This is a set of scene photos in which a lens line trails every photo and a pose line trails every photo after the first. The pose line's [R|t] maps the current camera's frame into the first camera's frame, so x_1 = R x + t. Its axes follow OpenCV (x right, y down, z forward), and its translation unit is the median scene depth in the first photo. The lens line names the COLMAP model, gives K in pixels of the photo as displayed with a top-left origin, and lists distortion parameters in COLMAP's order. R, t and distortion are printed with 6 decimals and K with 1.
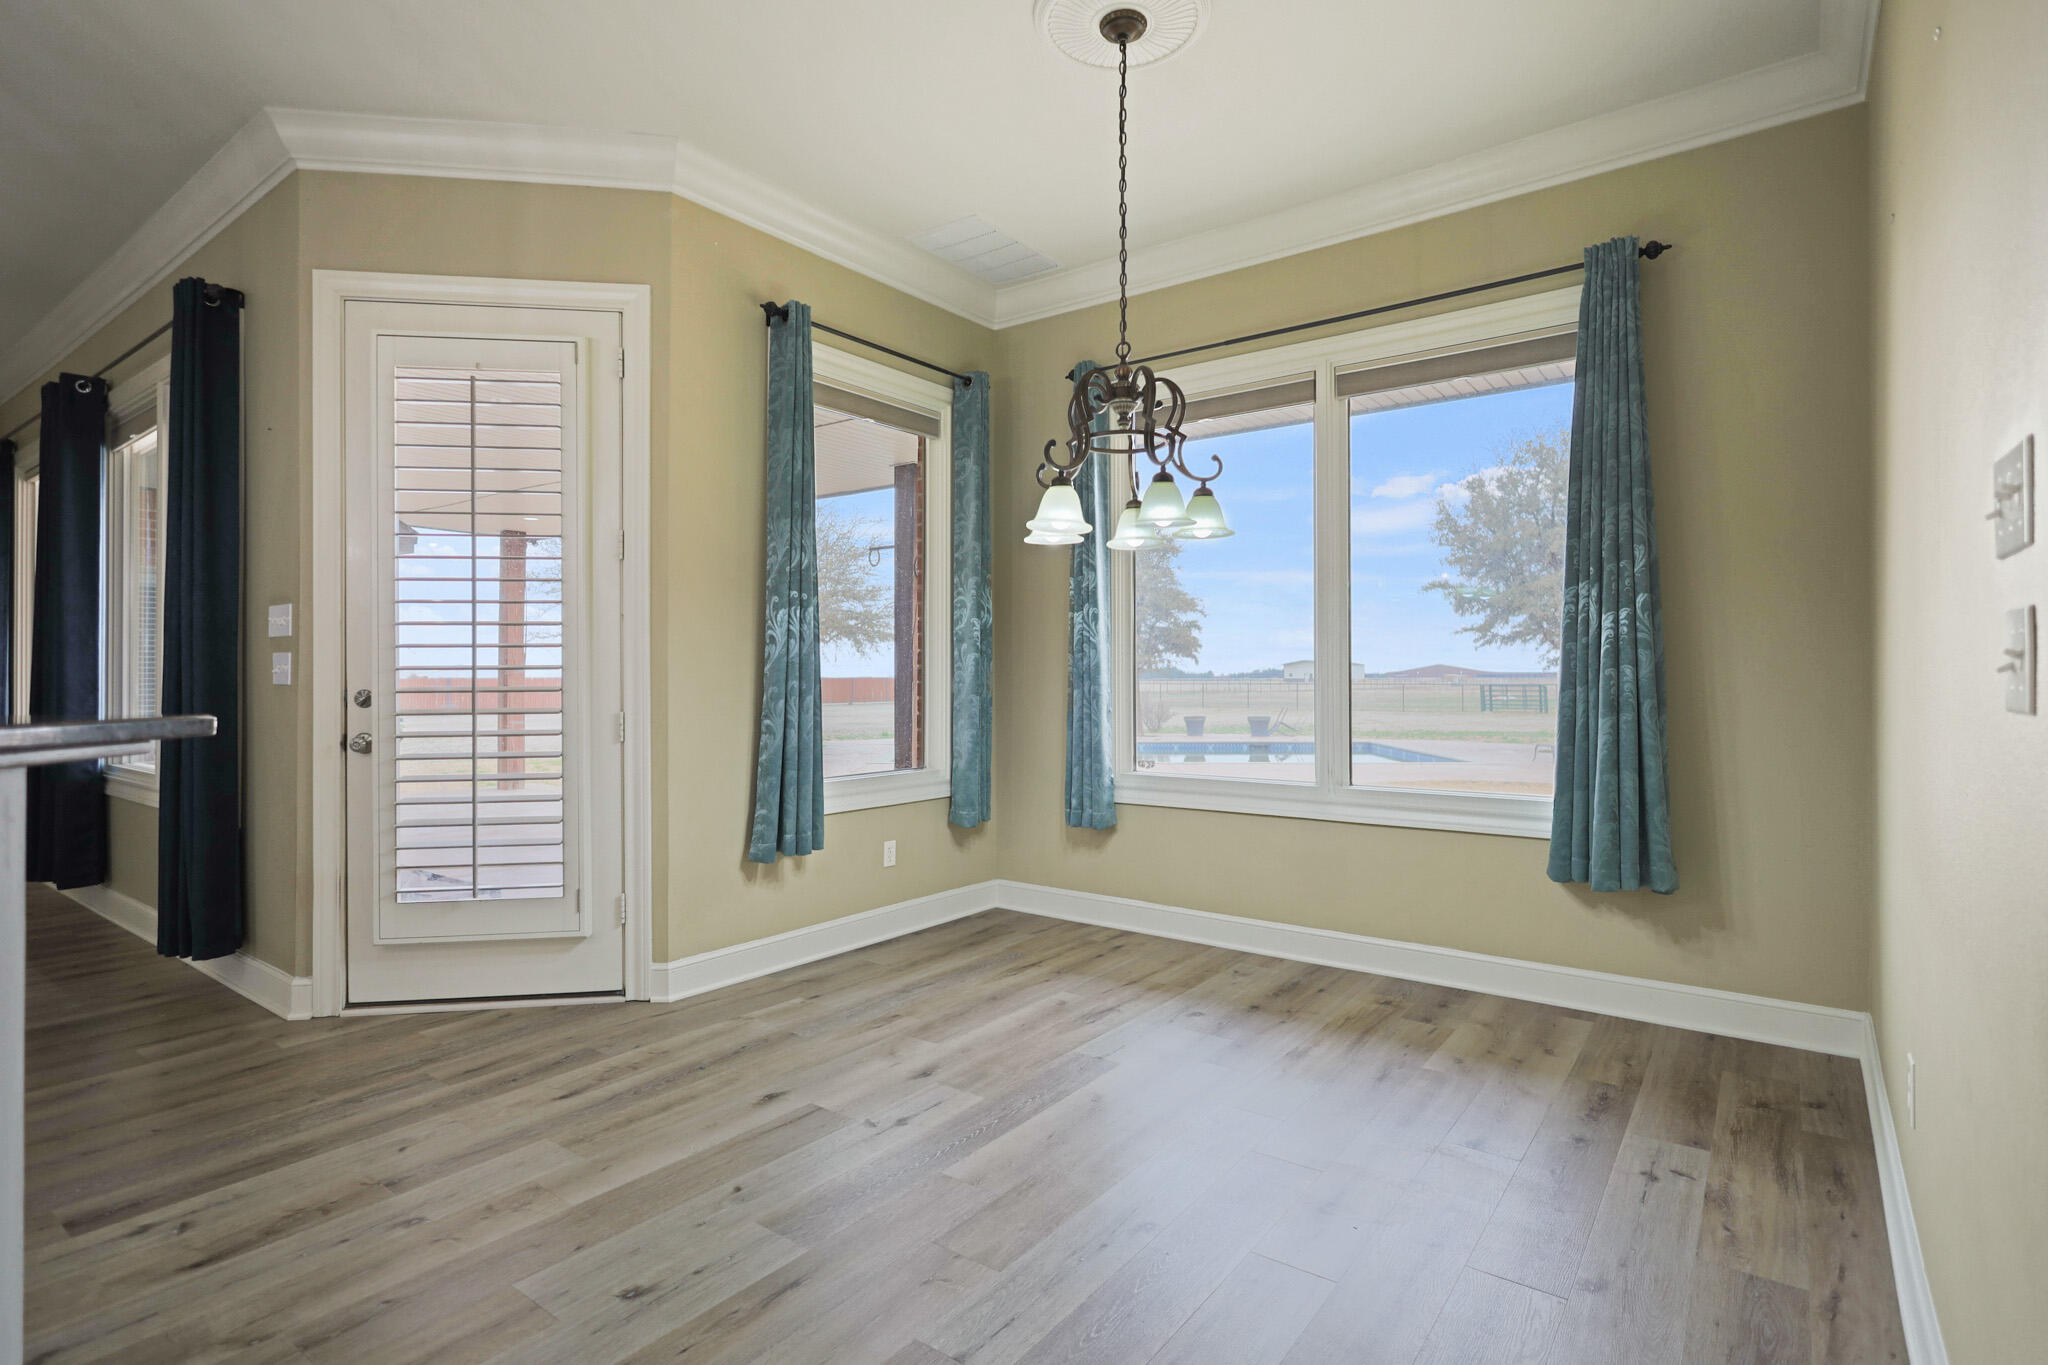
lens RADIAL K [[1009.2, 0, 1024.0], [0, 1009.2, 682.5], [0, 0, 1]] dist [0.006904, 0.000824]
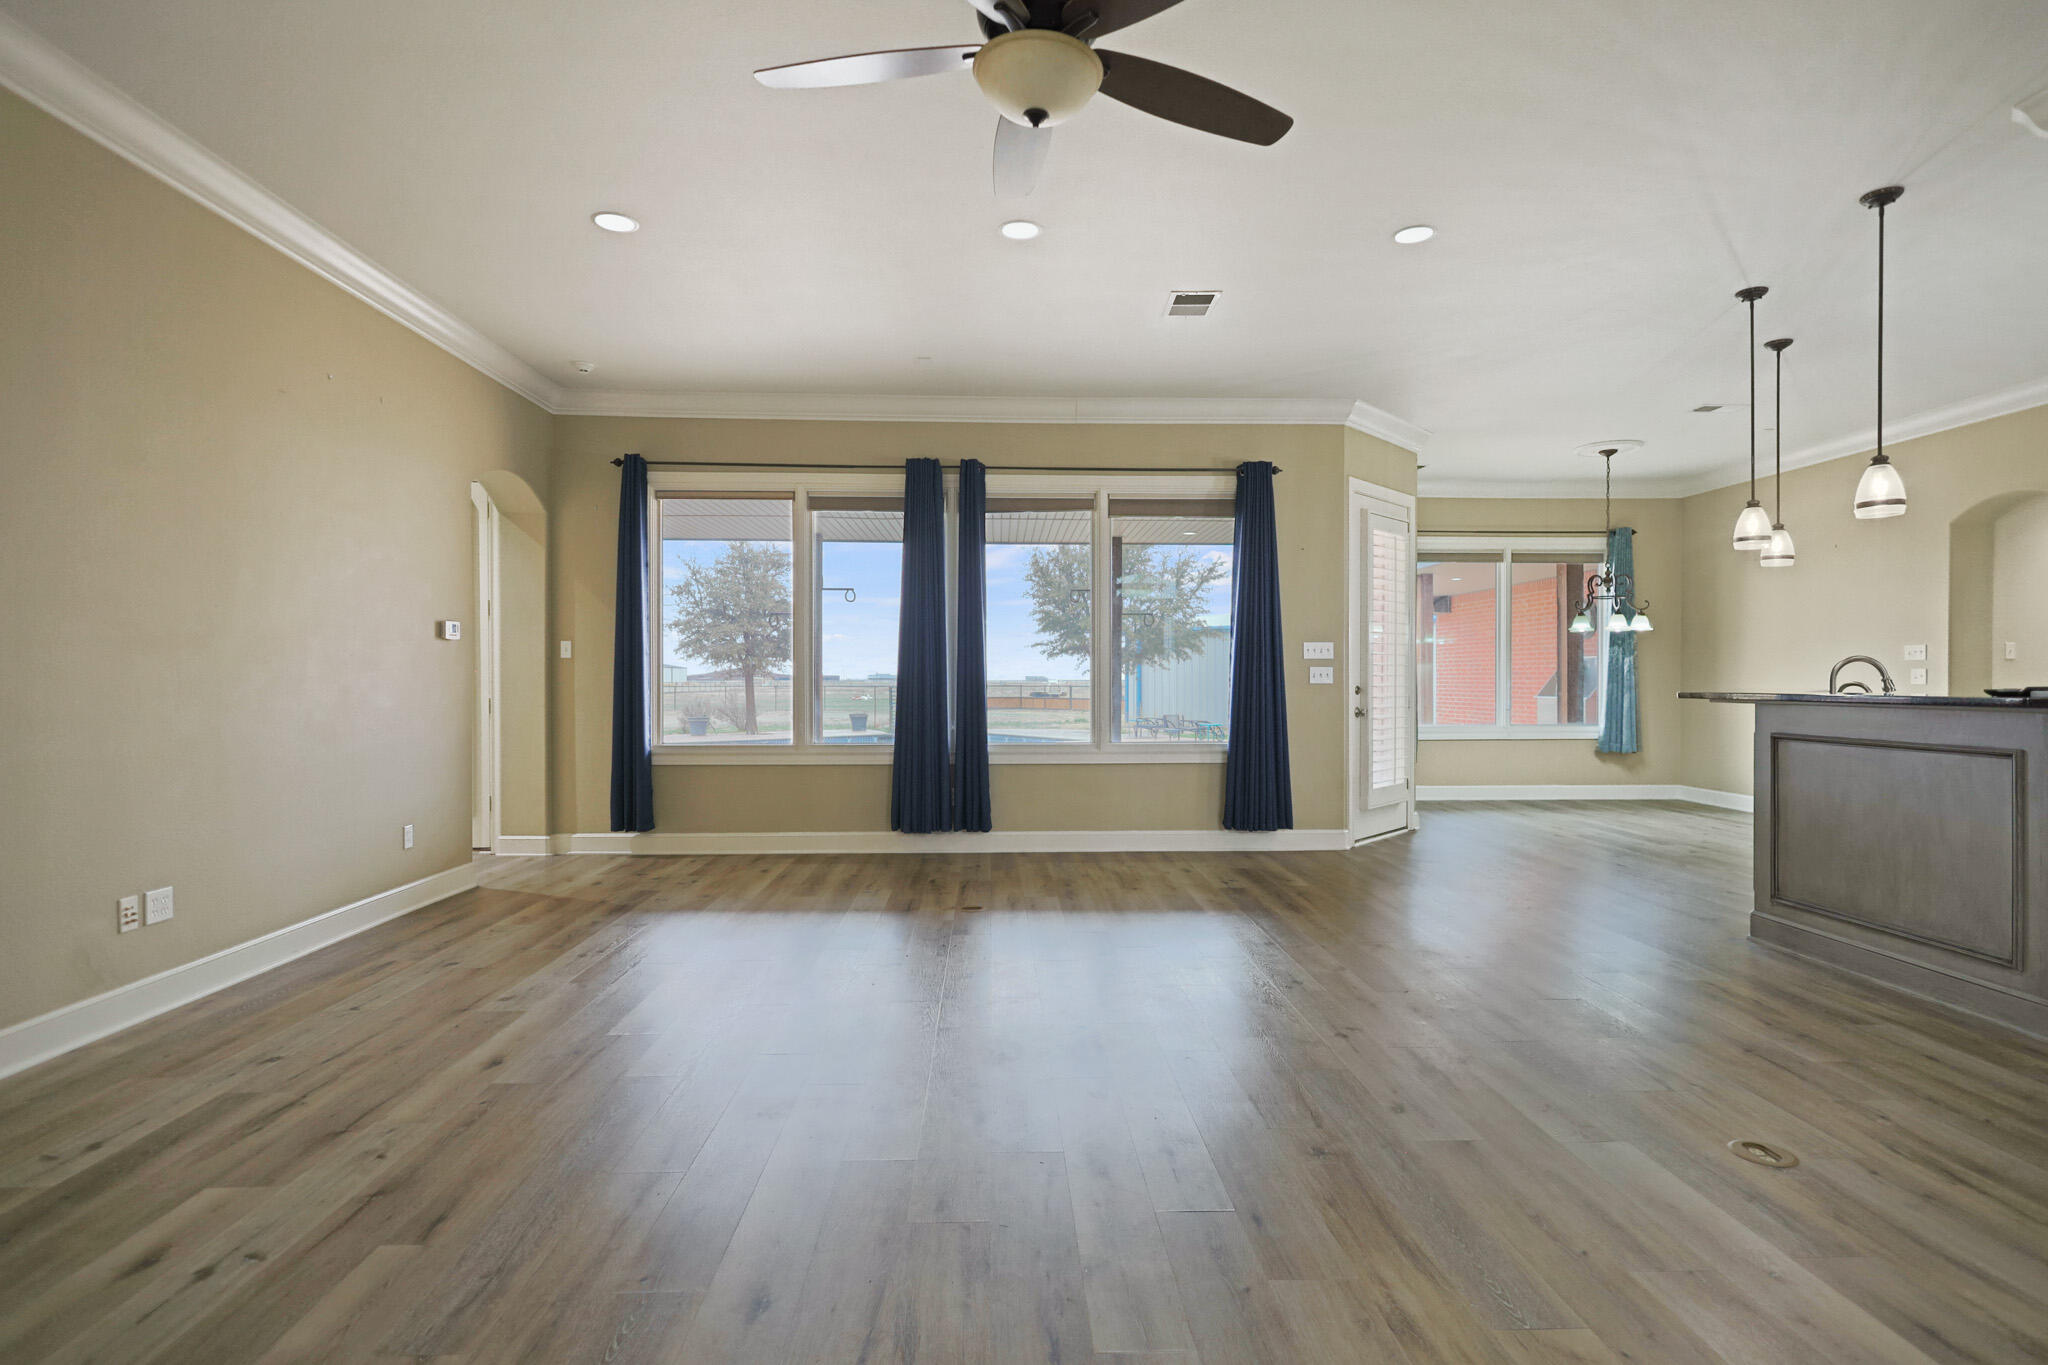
lens RADIAL K [[1009.2, 0, 1024.0], [0, 1009.2, 682.5], [0, 0, 1]] dist [0.006904, 0.000824]
pose [[0.779491, -0.002404, 0.626409, -1.872176], [0.001187, 0.999997, 0.002361, -0.003970], [-0.626412, -0.001096, 0.779491, -0.122007]]
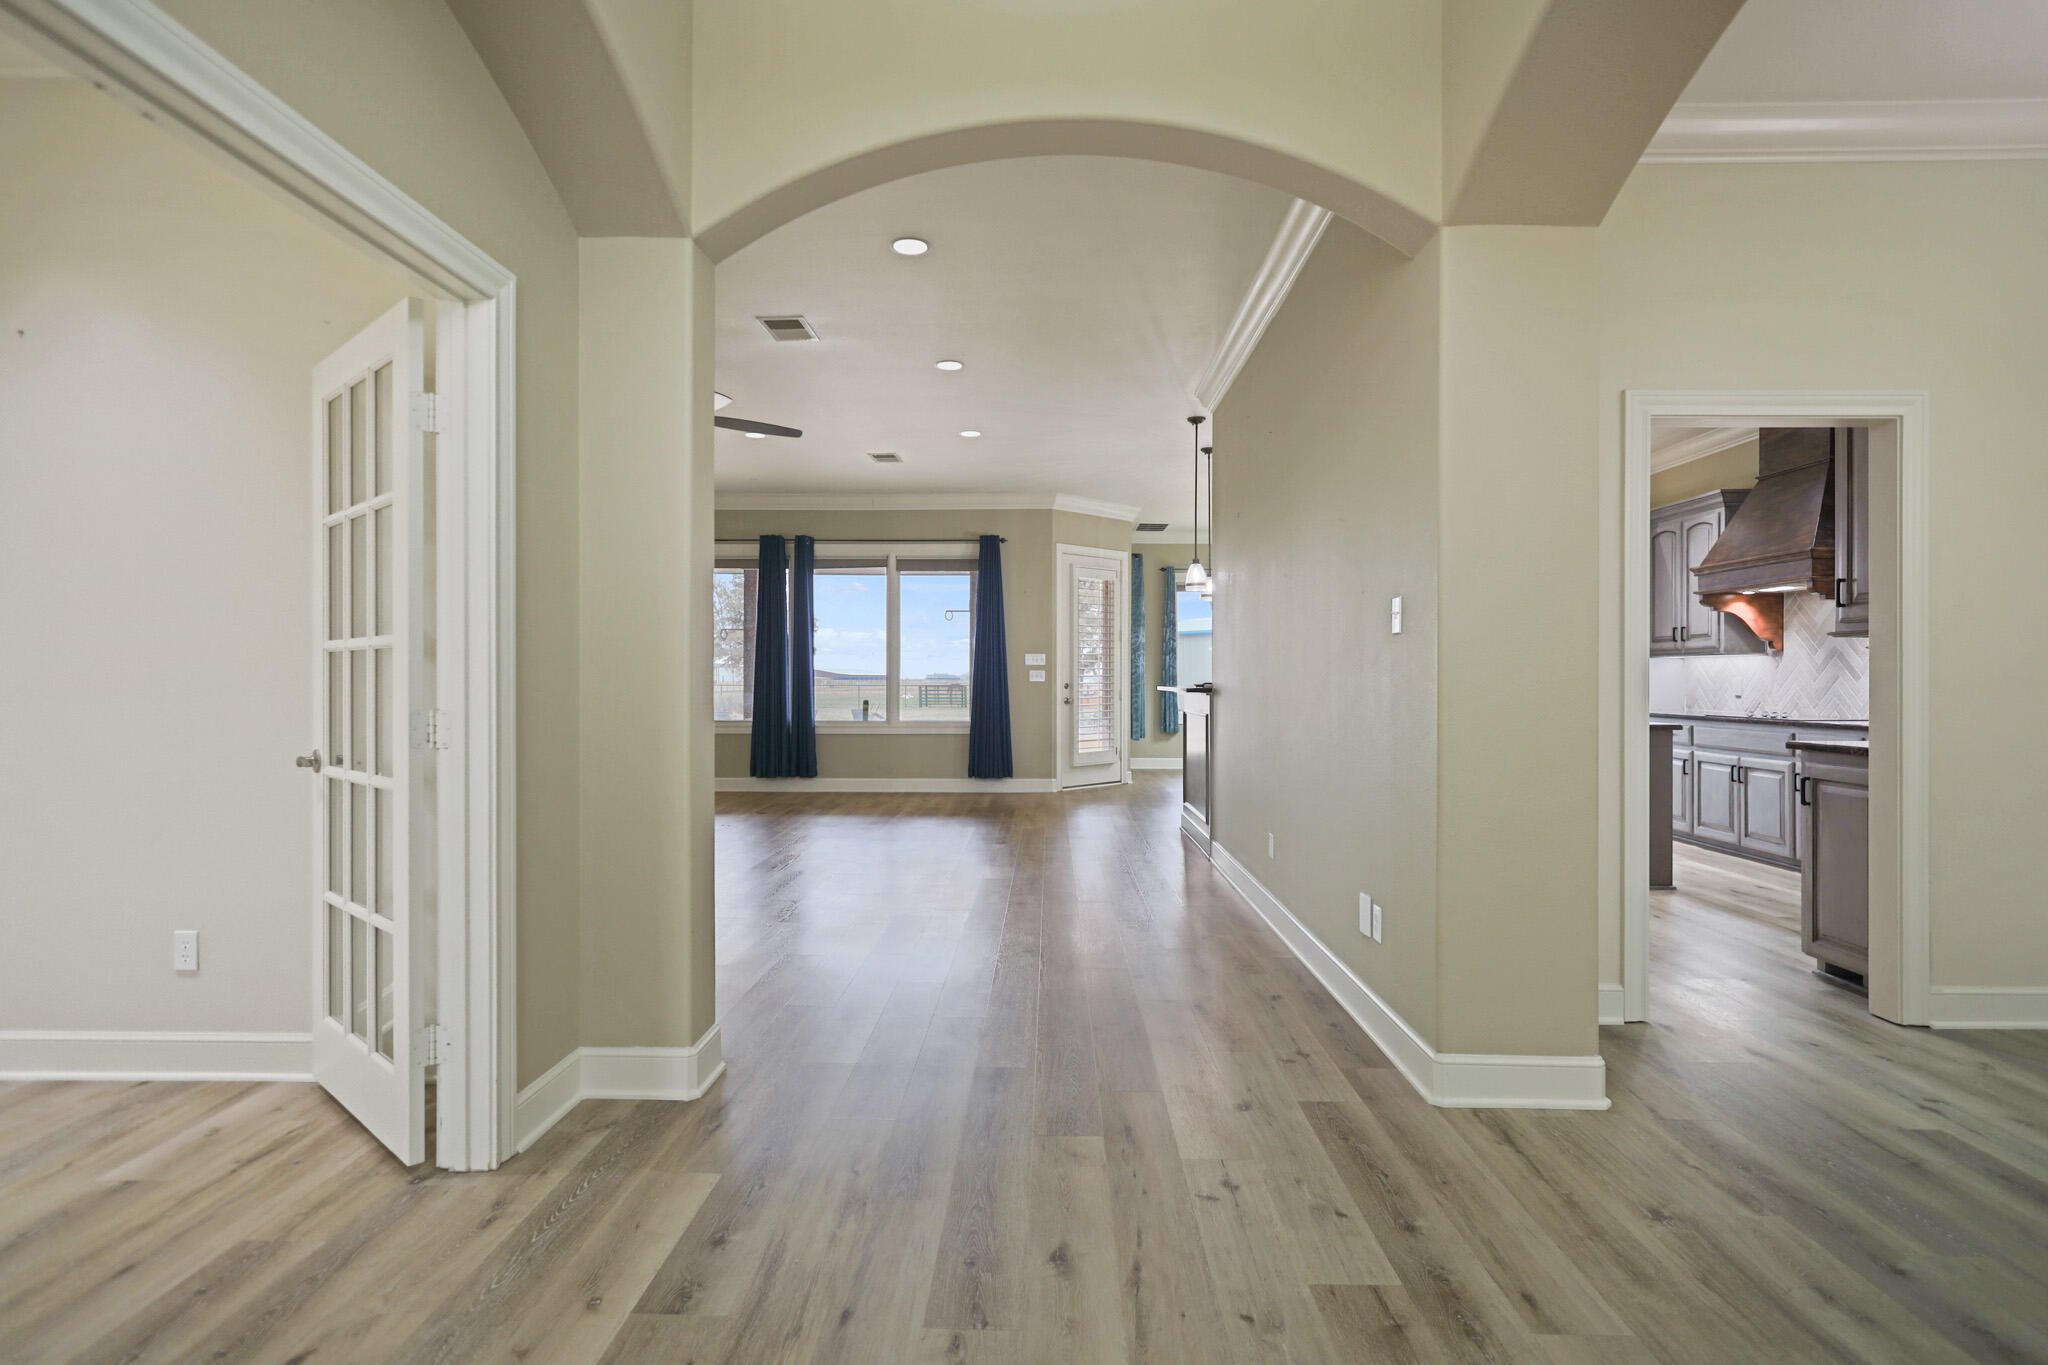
lens RADIAL K [[1009.2, 0, 1024.0], [0, 1009.2, 682.5], [0, 0, 1]] dist [0.006904, 0.000824]
pose [[0.813754, 0.002344, 0.581204, -1.919485], [-0.000999, 0.999996, -0.002634, 0.009866], [-0.581208, 0.001563, 0.813753, -1.053105]]
